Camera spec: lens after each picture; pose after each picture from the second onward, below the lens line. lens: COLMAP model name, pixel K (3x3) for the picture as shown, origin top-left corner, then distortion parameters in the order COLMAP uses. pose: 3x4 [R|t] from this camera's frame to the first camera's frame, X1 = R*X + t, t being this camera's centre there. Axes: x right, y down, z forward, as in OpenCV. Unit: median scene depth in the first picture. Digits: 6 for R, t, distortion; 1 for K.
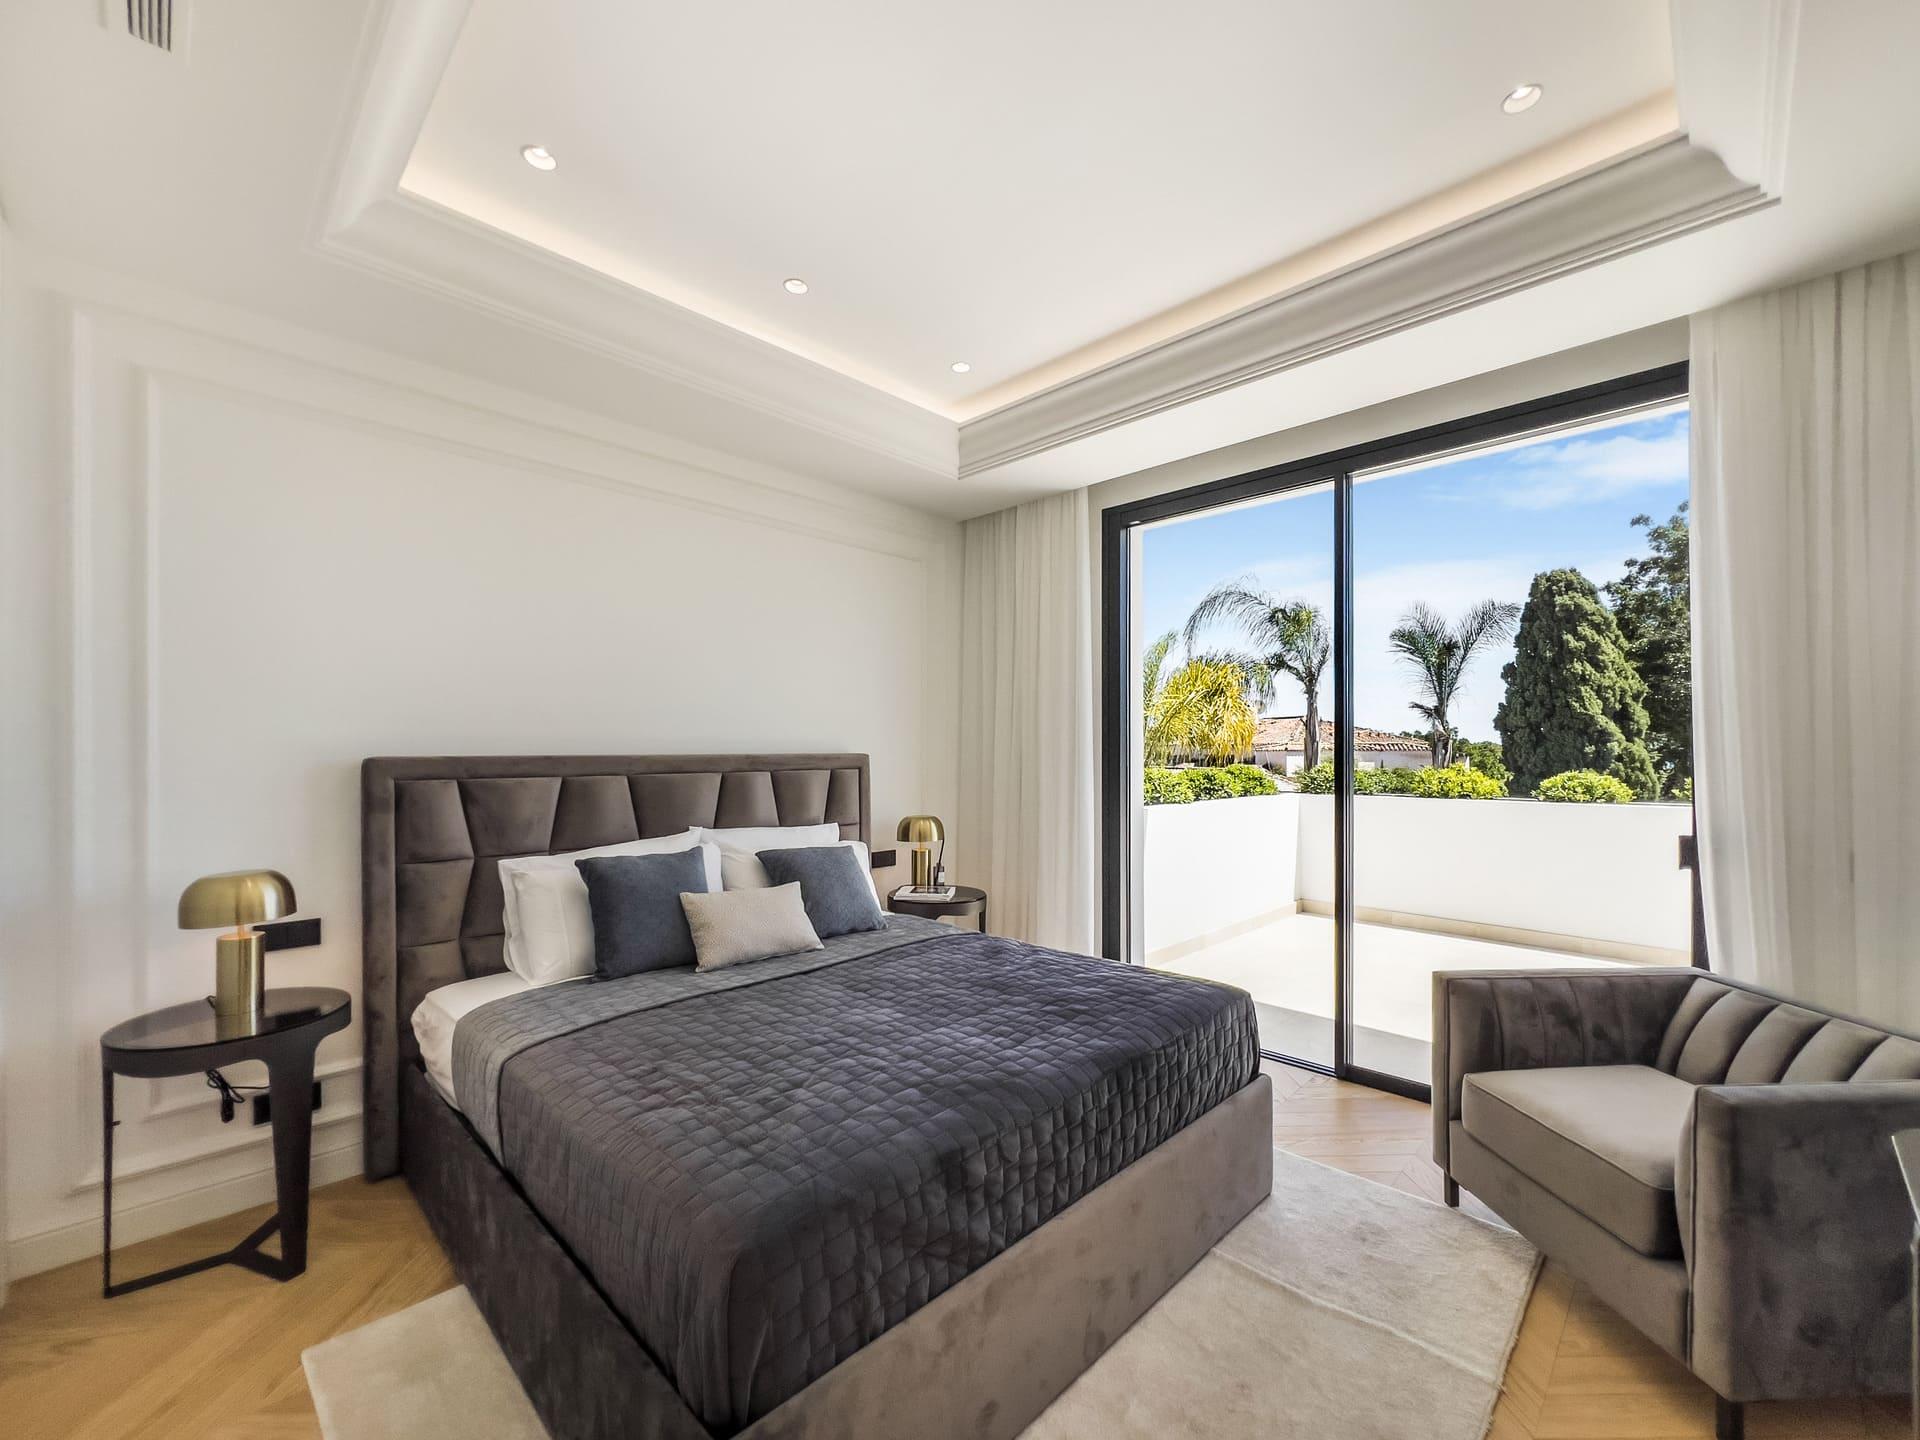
lens RADIAL K [[789.0, 0, 953.2], [0, 789.0, 732.7], [0, 0, 1]] dist [0.000169, -0.000030]
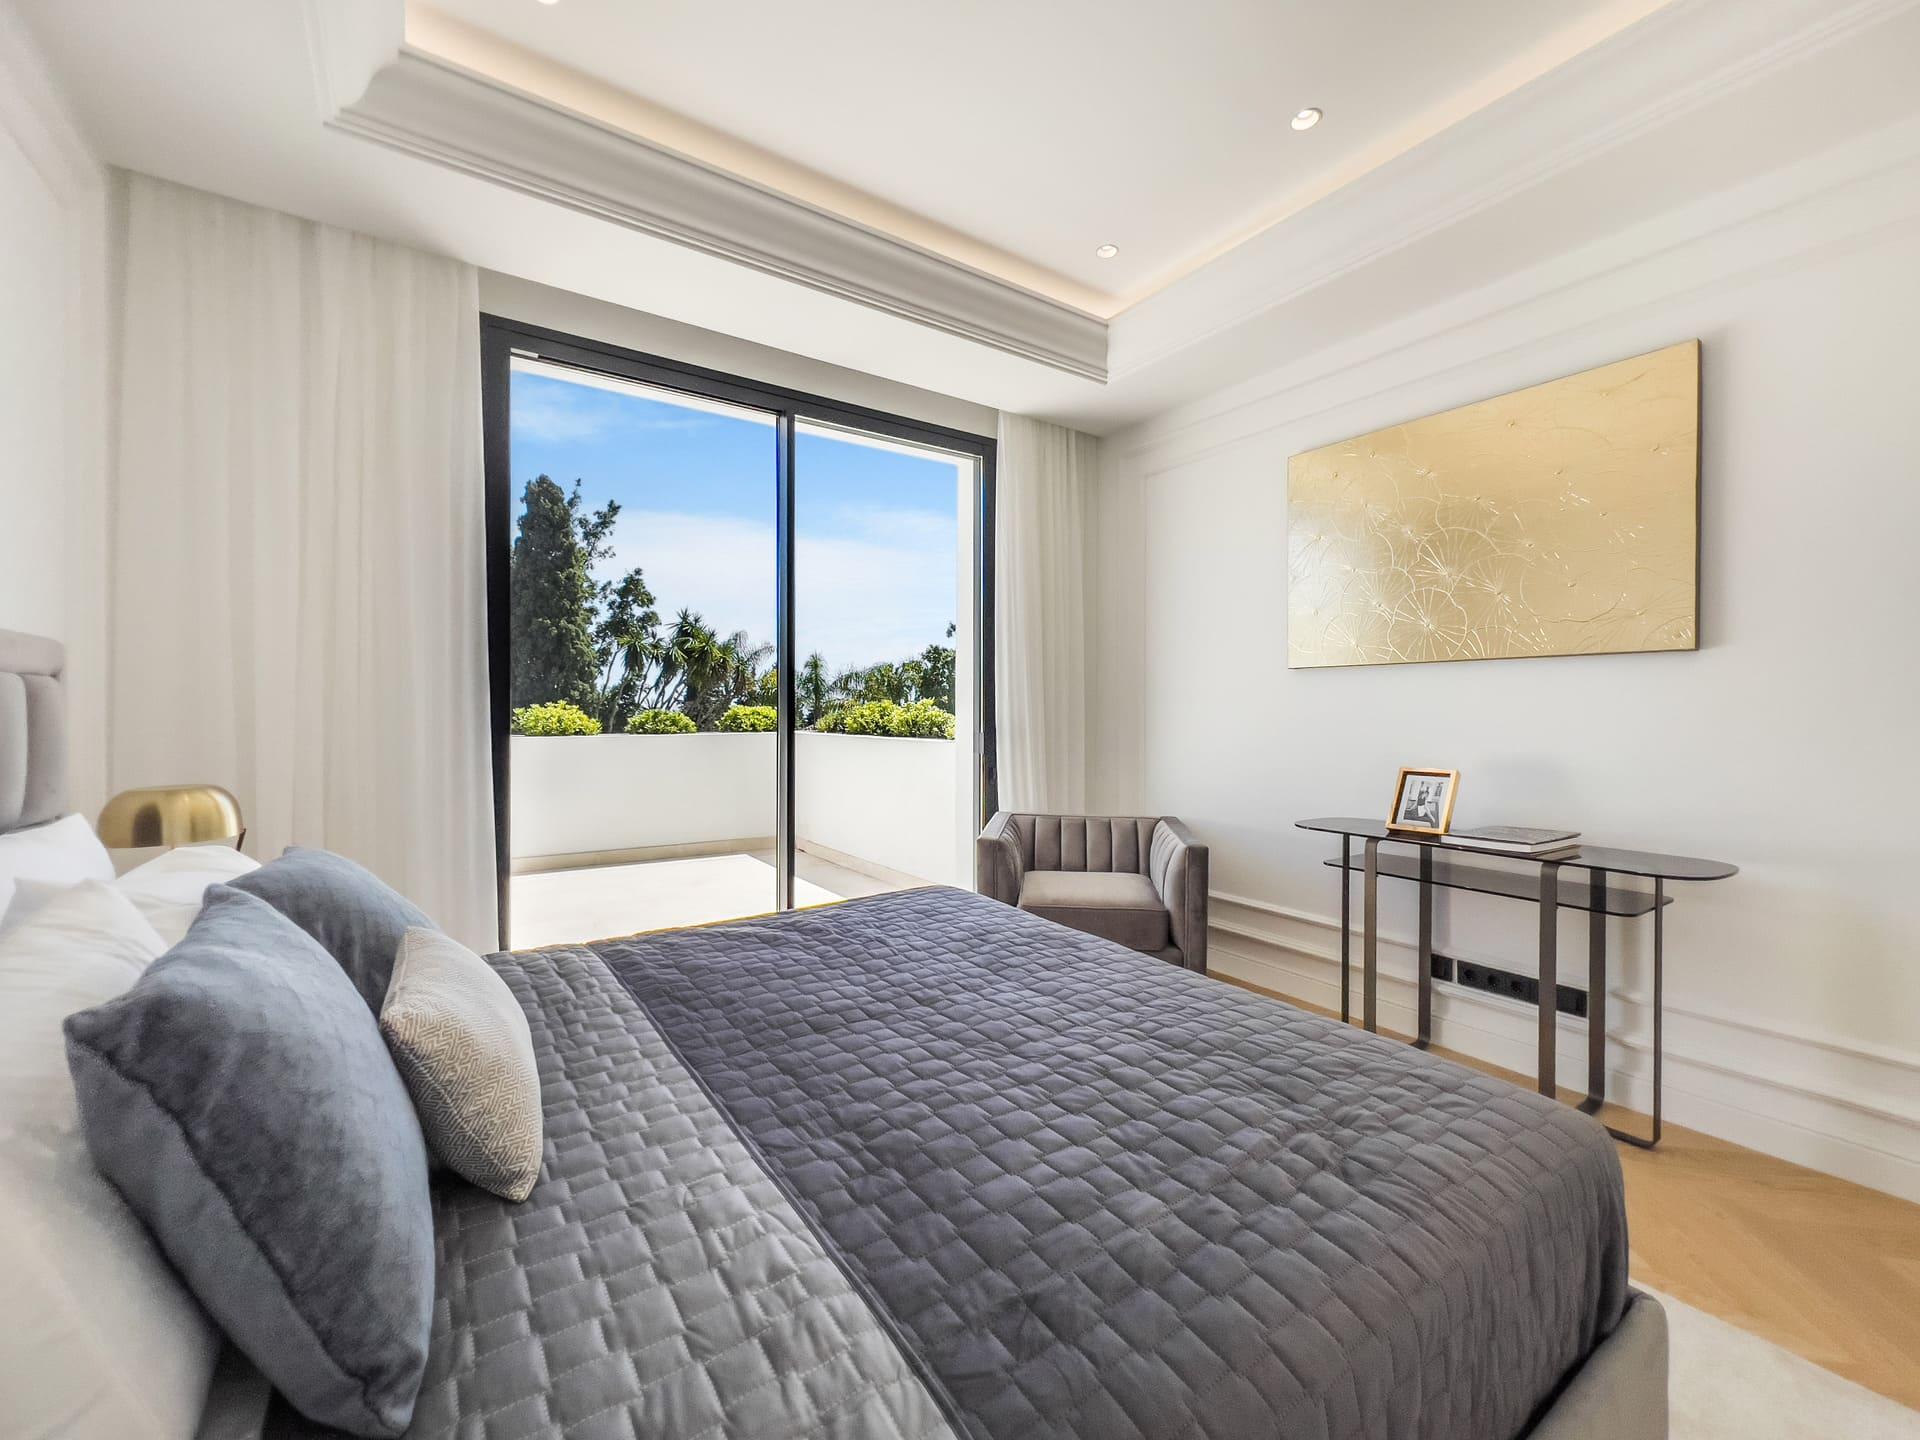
lens RADIAL K [[785.6, 0, 960.0], [0, 785.6, 720.0], [0, 0, 1]] dist [0.001188, -0.000033]
pose [[0.188806, -0.012268, 0.981938, -0.491557], [-0.026300, 0.999500, 0.017544, 0.055665], [-0.981662, -0.029137, 0.188389, 0.555929]]
